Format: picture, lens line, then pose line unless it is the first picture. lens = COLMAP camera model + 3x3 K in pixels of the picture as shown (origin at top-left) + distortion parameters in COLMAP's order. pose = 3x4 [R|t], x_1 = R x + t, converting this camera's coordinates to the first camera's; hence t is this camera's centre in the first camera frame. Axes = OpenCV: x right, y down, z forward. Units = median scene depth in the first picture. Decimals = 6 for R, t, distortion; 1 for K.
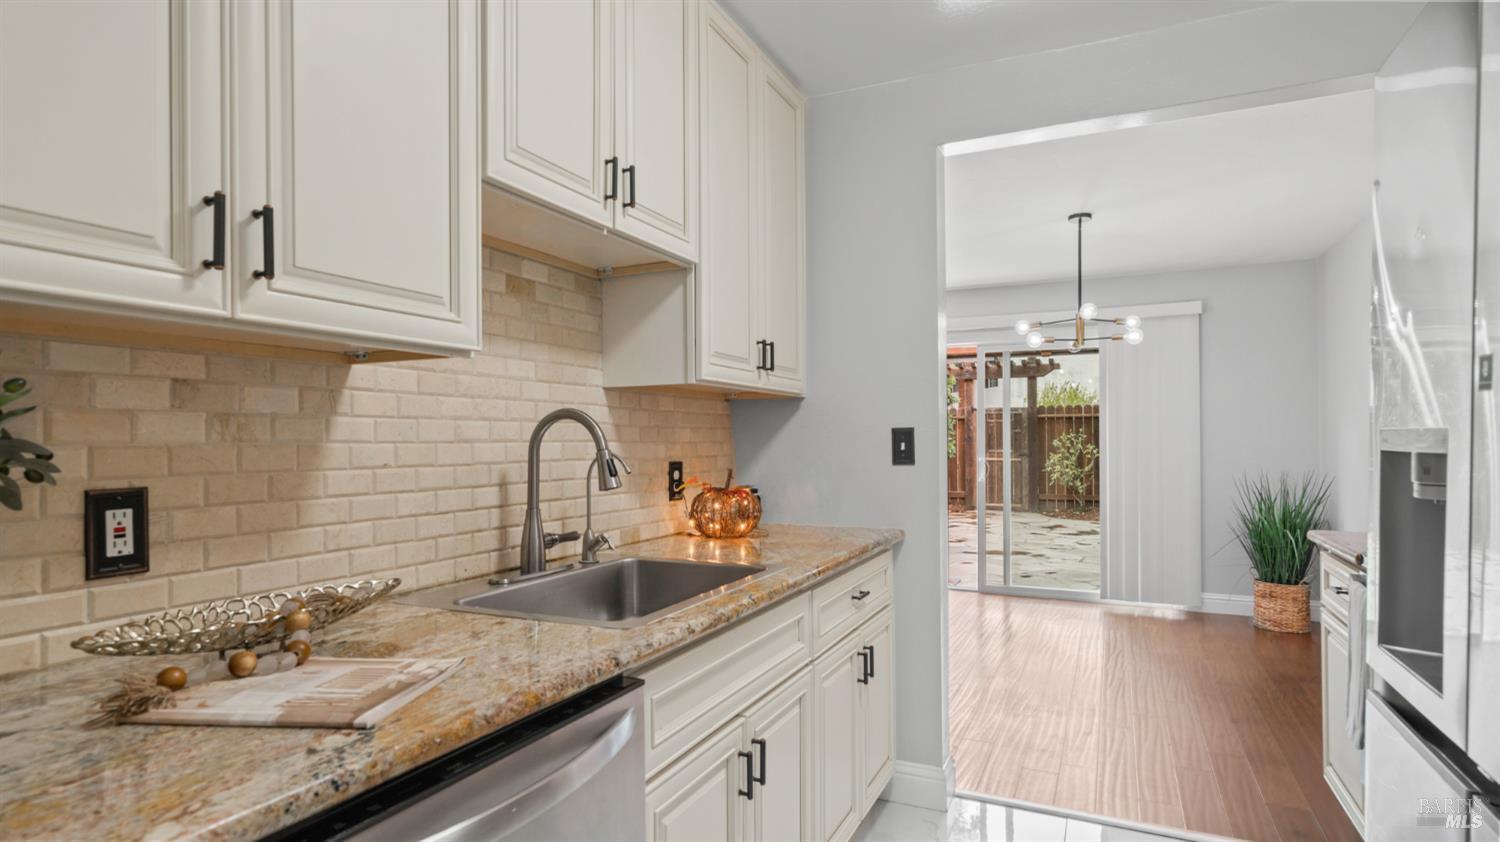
lens RADIAL K [[773.7, 0, 737.4], [0, 773.7, 434.8], [0, 0, 1]] dist [-0.001738, -0.002734]
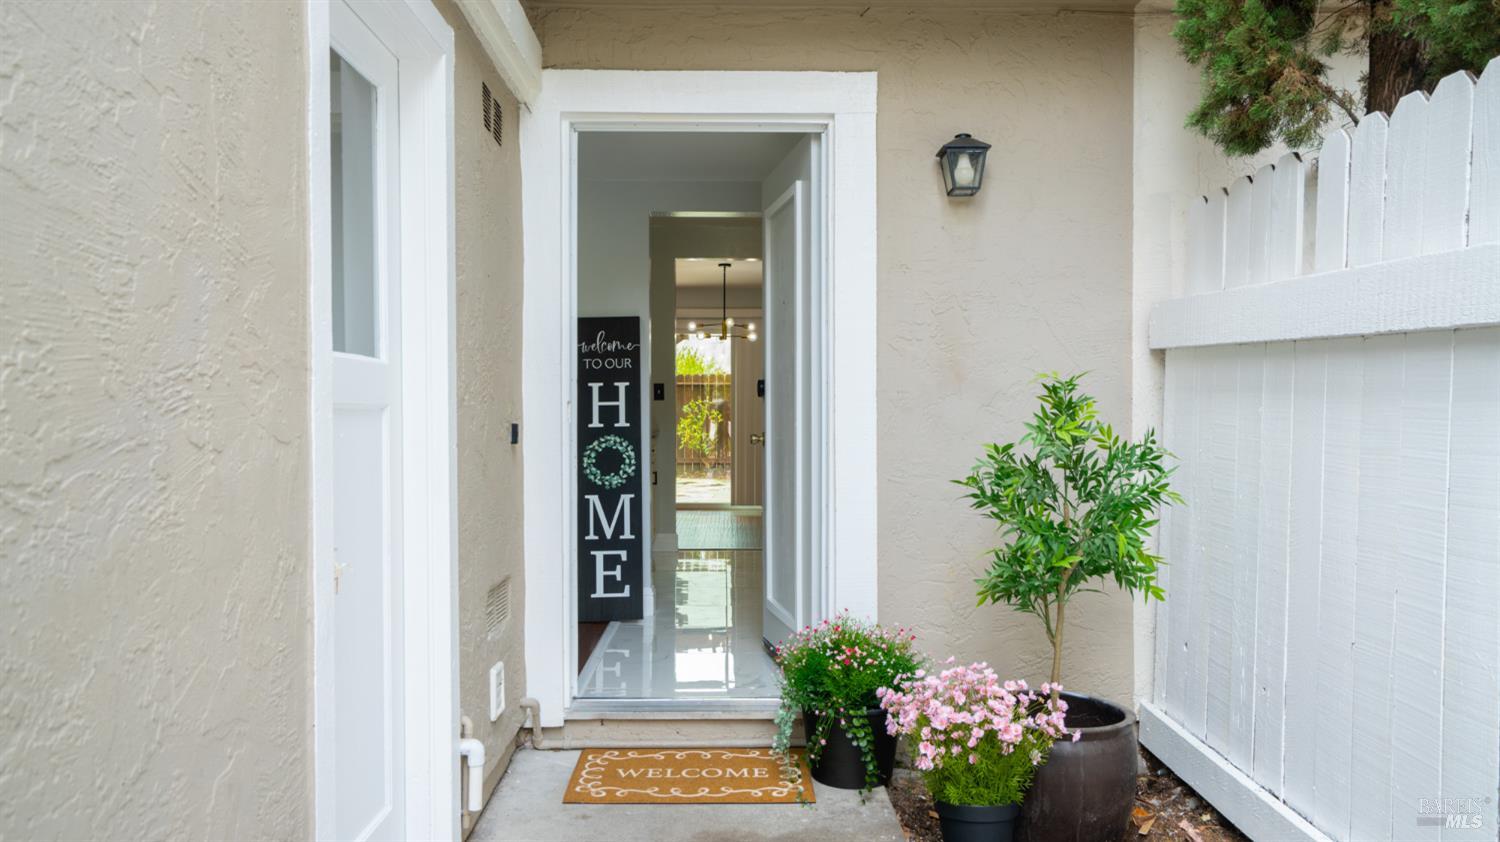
lens RADIAL K [[1082.7, 0, 748.9], [0, 1082.7, 424.3], [0, 0, 1]] dist [0.046436, 0.008931]
pose [[0.890033, 0.001146, 0.455894, -0.965827], [-0.007136, 0.999909, 0.011419, 0.070724], [-0.455840, -0.013417, 0.889961, -1.867238]]
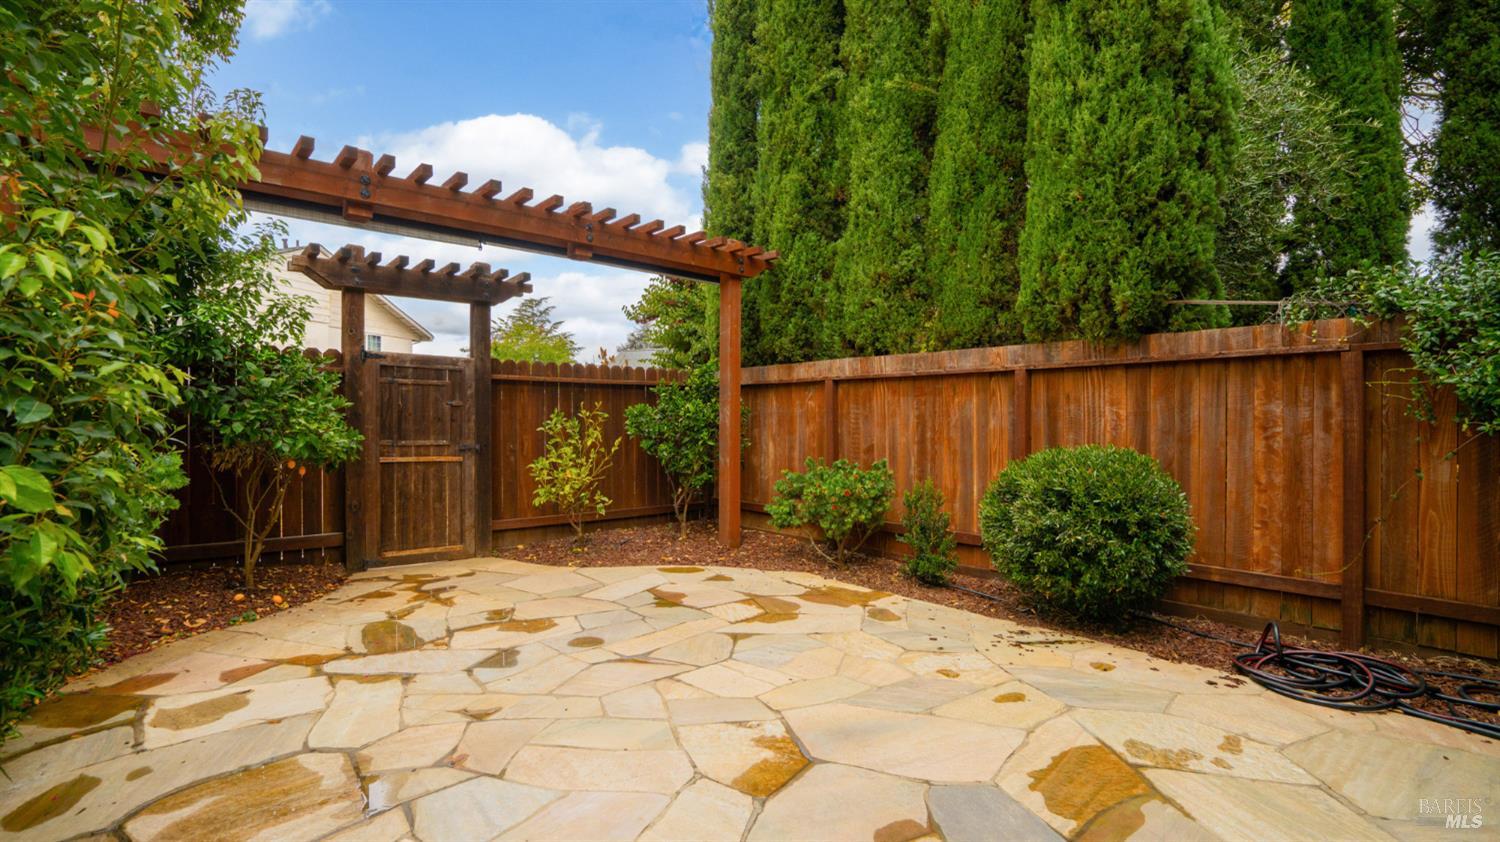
lens RADIAL K [[685.9, 0, 750.6], [0, 685.9, 414.9], [0, 0, 1]] dist [-0.011492, 0.001845]
pose [[0.396400, 0.011224, 0.918009, 0.117879], [-0.011705, 0.999906, -0.007171, 0.021316], [-0.918003, -0.007902, 0.396494, 3.363405]]
